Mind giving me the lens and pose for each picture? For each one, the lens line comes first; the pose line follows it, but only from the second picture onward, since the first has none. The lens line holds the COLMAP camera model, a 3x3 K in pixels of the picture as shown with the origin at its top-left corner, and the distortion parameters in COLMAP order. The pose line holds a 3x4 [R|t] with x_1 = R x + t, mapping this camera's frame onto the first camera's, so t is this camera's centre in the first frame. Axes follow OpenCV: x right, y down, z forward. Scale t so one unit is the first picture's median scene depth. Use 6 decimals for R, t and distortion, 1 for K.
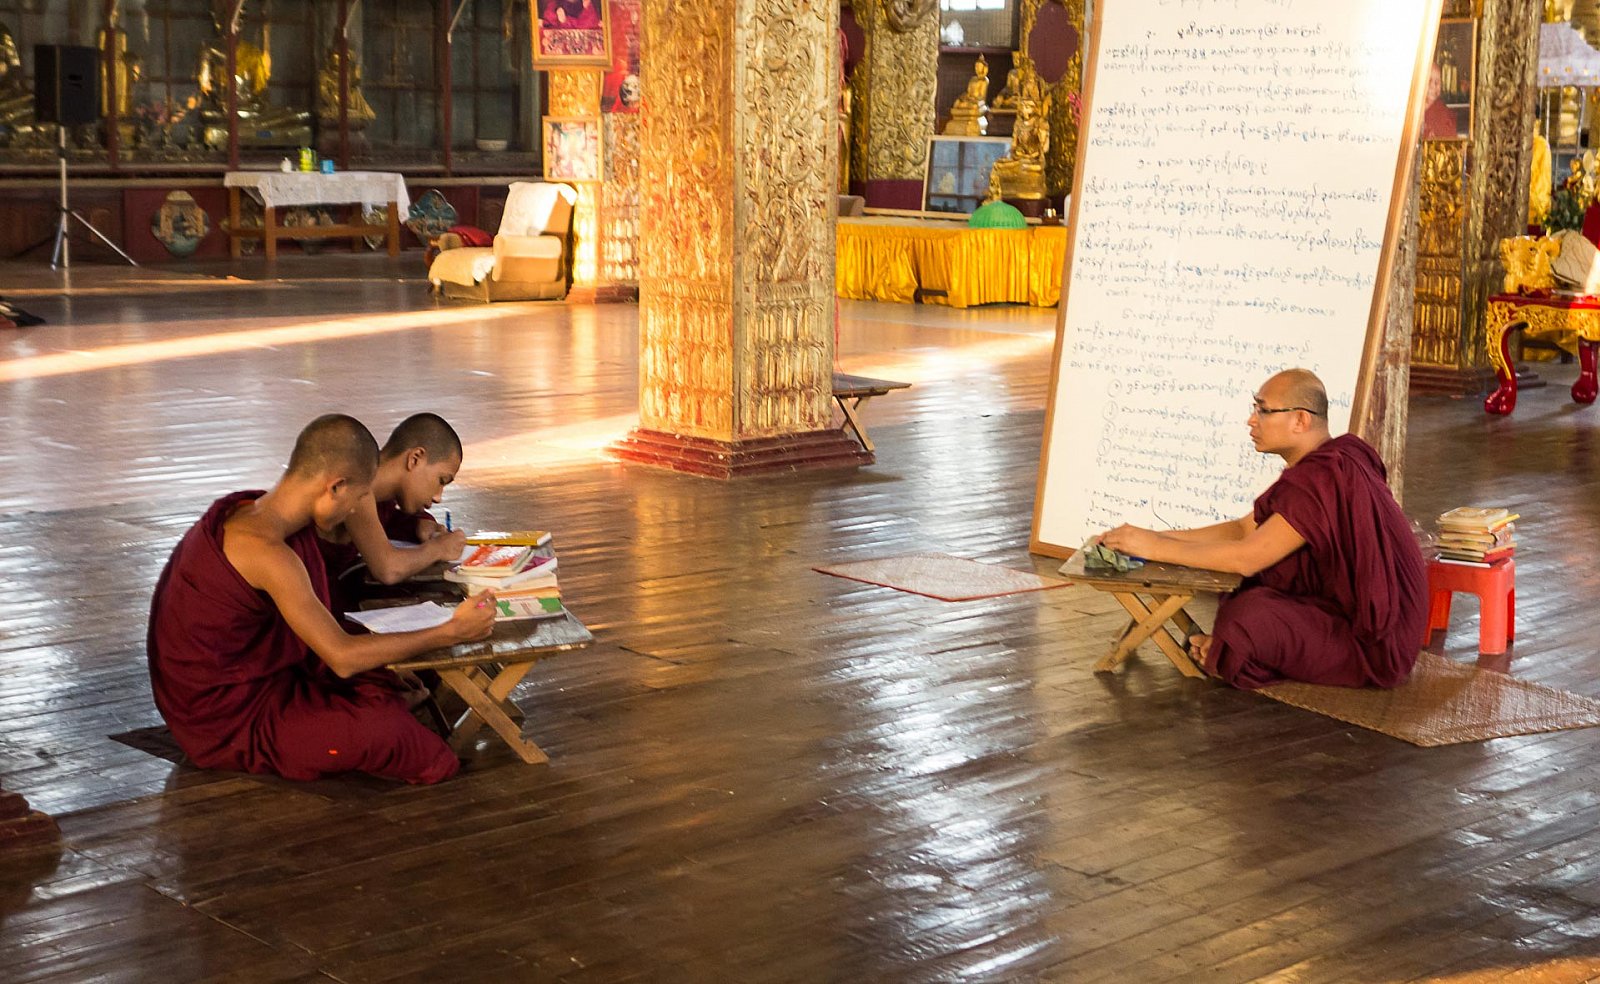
lens RADIAL K [[2407.3, 0, 786.5], [0, 2407.3, 495.6], [0, 0, 1]] dist [0.030340, 0.000000]
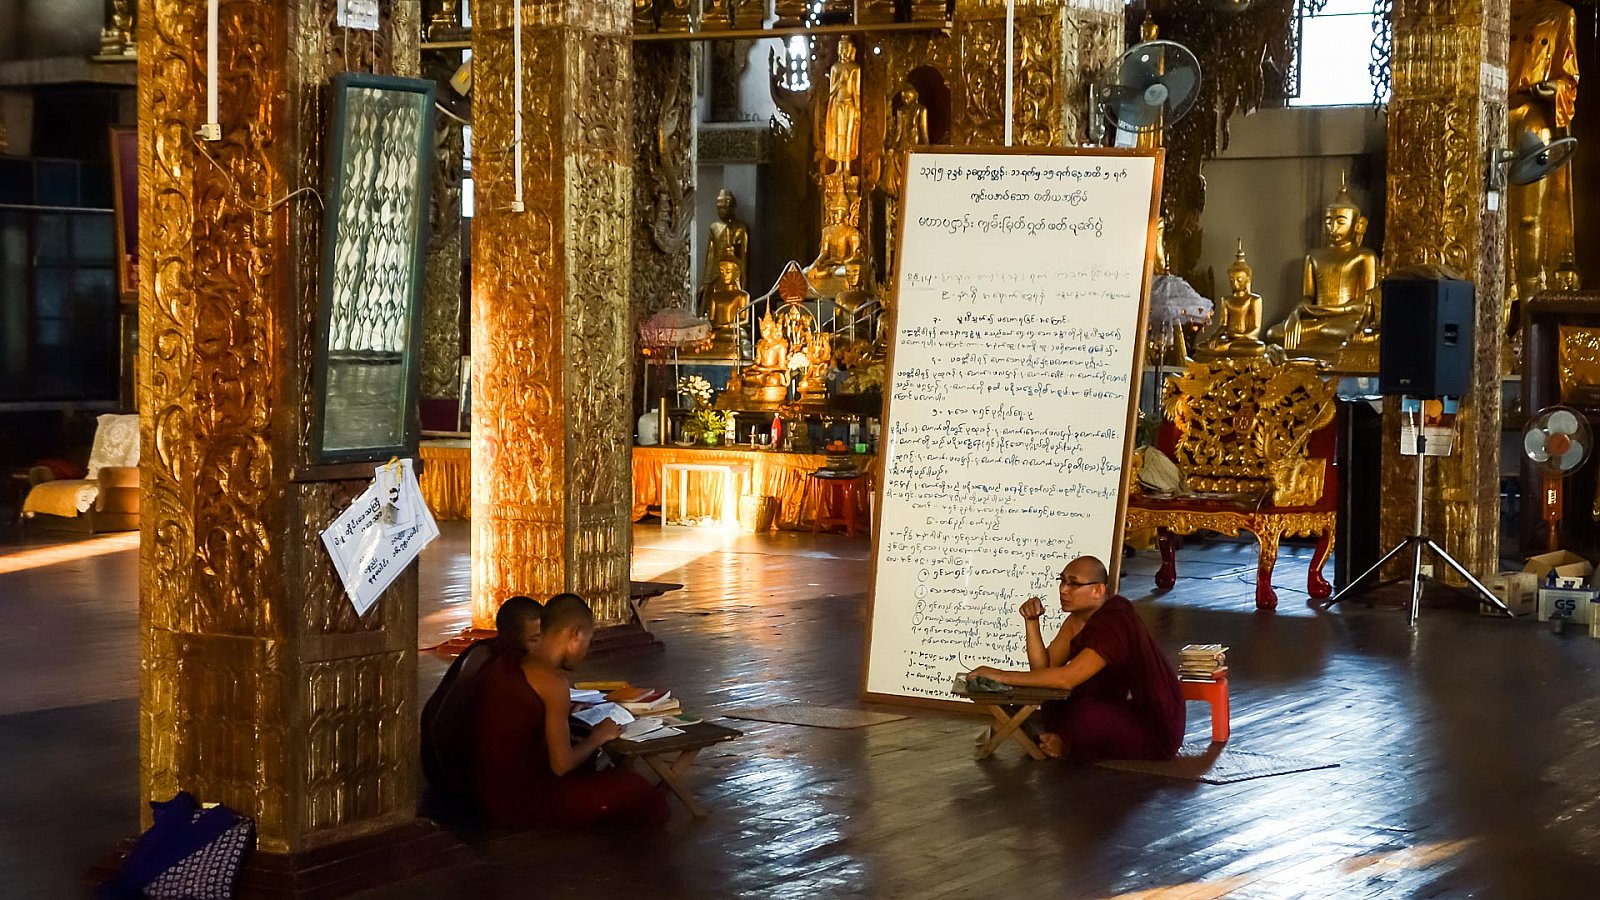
lens RADIAL K [[2881.7, 0, 810.5], [0, 2881.7, 442.6], [0, 0, 1]] dist [0.005586, 0.000000]
pose [[0.965510, -0.021402, 0.259486, -0.279242], [0.049025, 0.993733, -0.100456, 0.033519], [-0.255710, 0.109712, 0.960508, -0.451493]]
